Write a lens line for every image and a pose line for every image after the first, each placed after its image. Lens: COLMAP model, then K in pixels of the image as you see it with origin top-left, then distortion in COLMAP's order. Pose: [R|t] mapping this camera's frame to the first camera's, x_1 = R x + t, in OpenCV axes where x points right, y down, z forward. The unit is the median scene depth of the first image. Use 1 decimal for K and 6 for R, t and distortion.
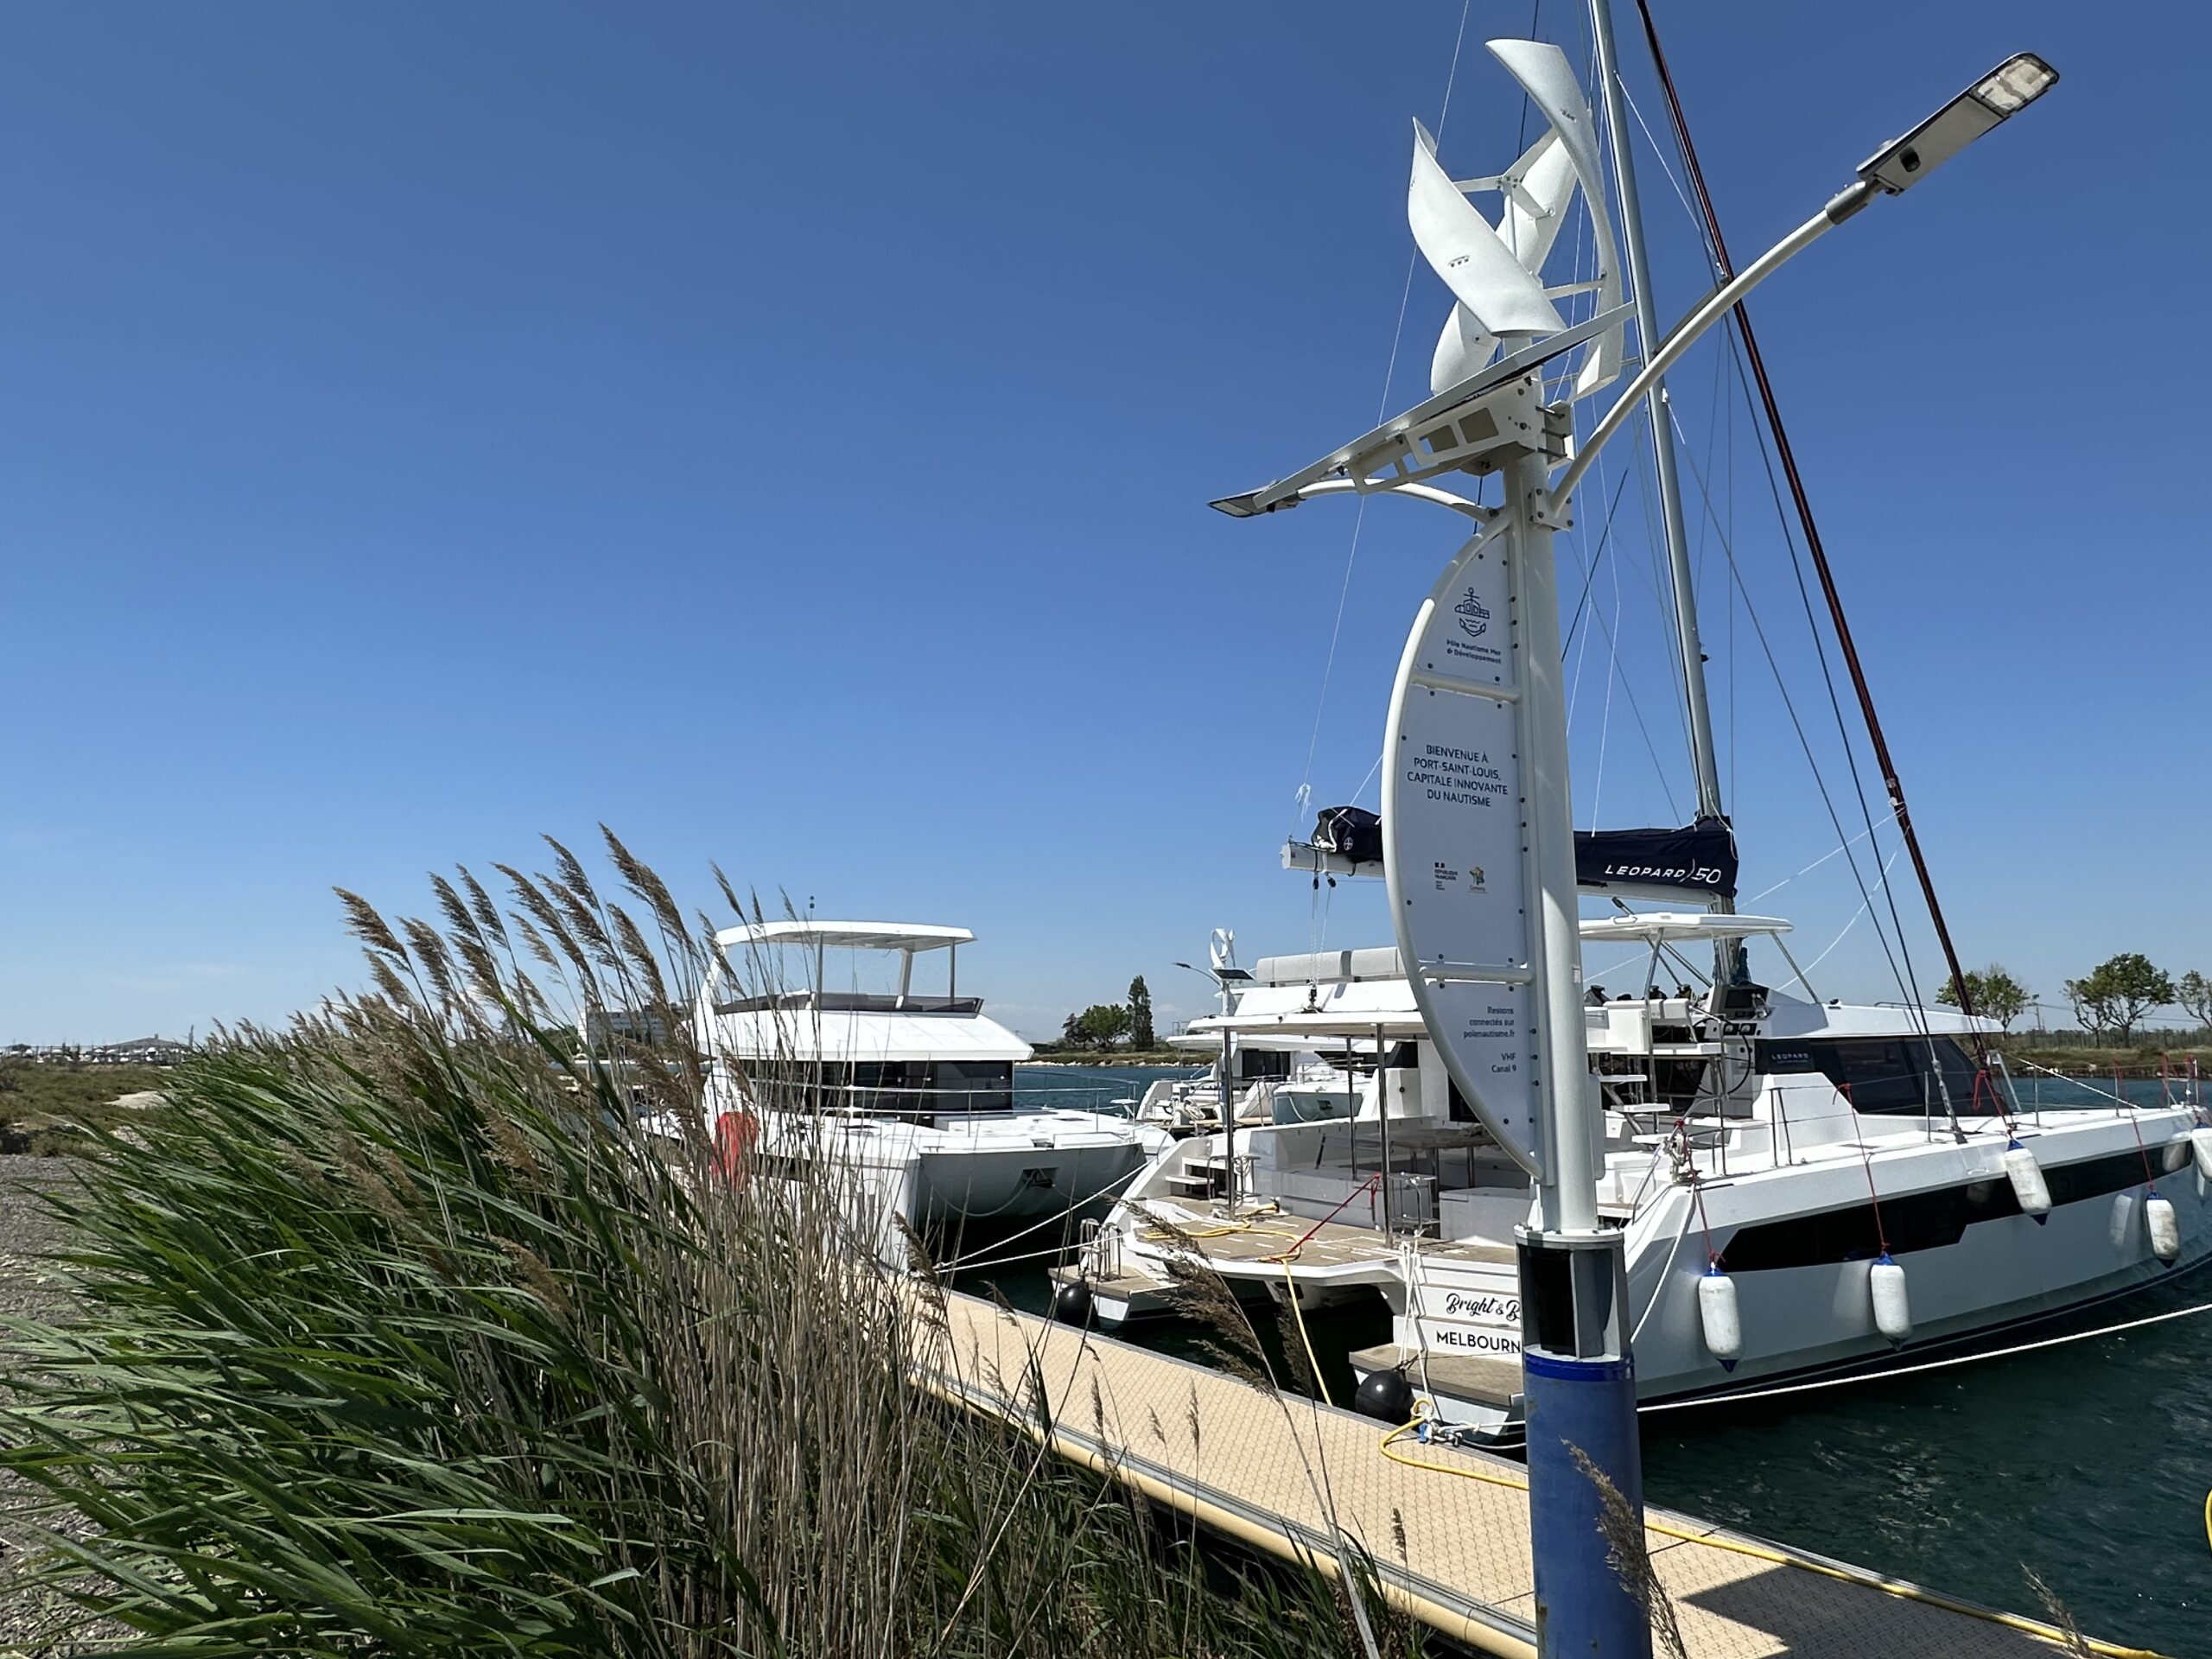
lens RADIAL K [[1336.1, 0, 1106.0], [0, 1336.1, 829.5], [0, 0, 1]] dist [0.004821, 0.000637]
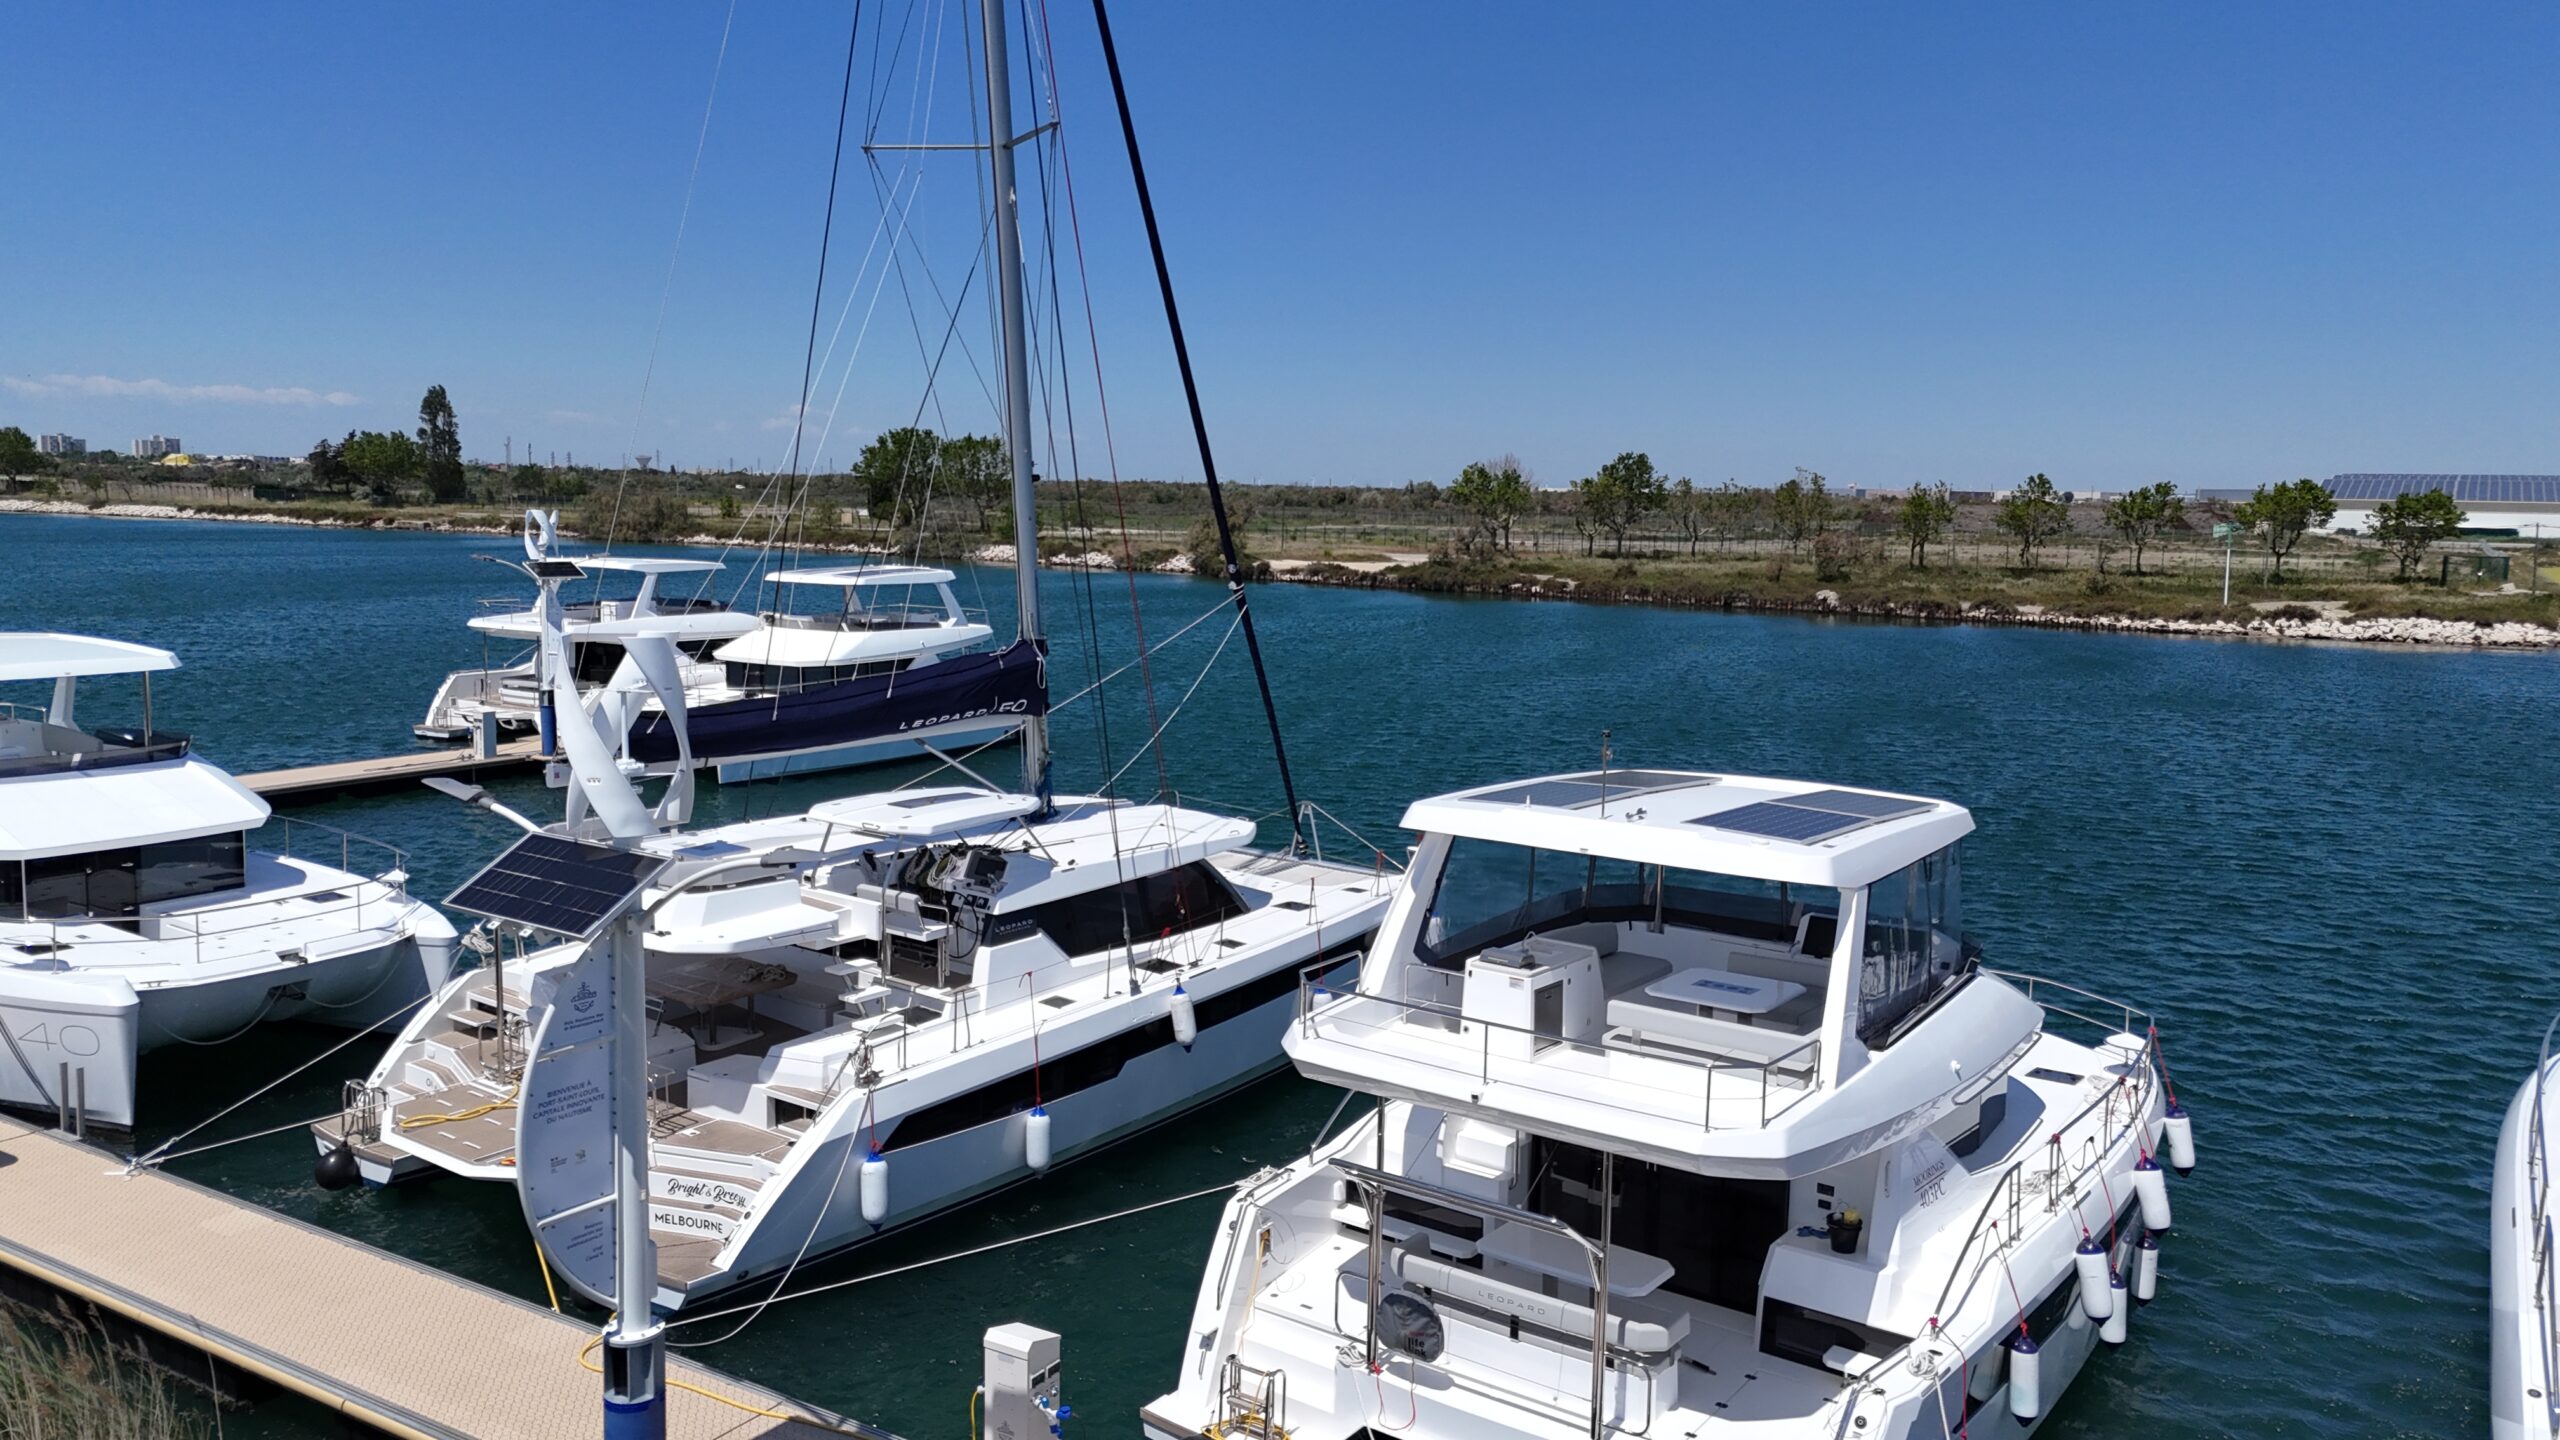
lens RADIAL K [[1867.5, 0, 1280.0], [0, 1867.5, 720.0], [0, 0, 1]] dist [0.004309, 0.000455]
pose [[0.903044, -0.022992, 0.428933, 0.005591], [-0.098937, 0.960585, 0.259785, -0.097779], [-0.418000, -0.277035, 0.865175, -0.104865]]
